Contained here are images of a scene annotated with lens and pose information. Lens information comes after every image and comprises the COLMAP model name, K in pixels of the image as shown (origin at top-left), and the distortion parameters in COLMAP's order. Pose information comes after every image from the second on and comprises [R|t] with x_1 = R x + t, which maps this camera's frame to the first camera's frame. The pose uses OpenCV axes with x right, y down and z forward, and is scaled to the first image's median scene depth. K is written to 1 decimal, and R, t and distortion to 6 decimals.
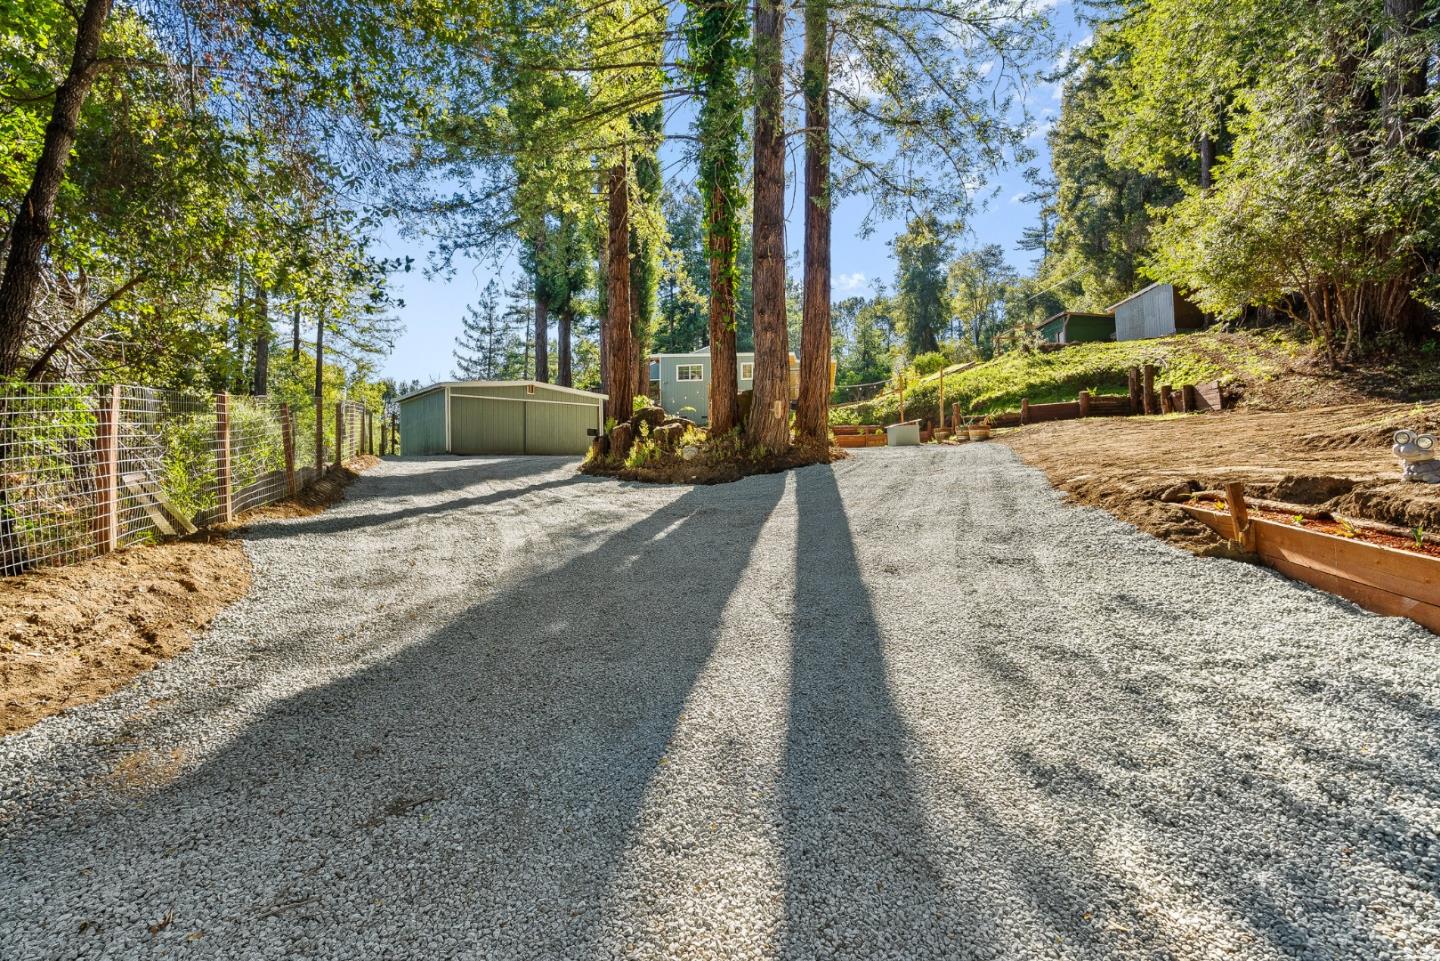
lens RADIAL K [[651.1, 0, 719.3], [0, 651.1, 480.0], [0, 0, 1]] dist [-0.013468, -0.000973]
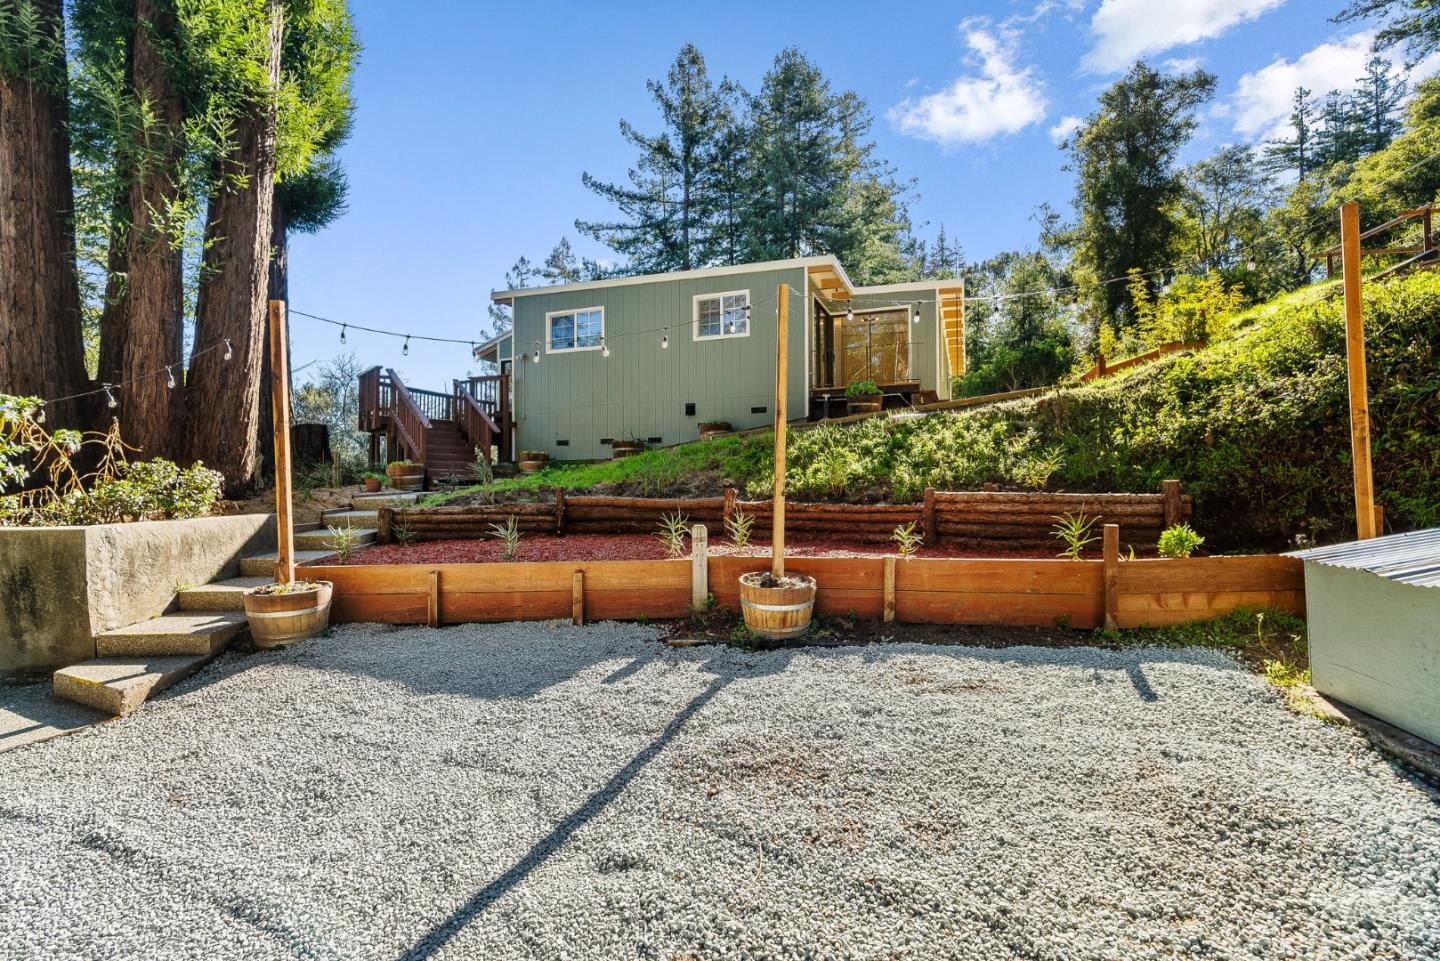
lens RADIAL K [[651.1, 0, 720.2], [0, 651.1, 481.8], [0, 0, 1]] dist [-0.013468, -0.000973]
pose [[0.979280, 0.001965, -0.202501, 0.066834], [-0.002373, 0.999996, -0.001773, -0.038695], [0.202497, 0.002217, 0.979280, 0.340956]]
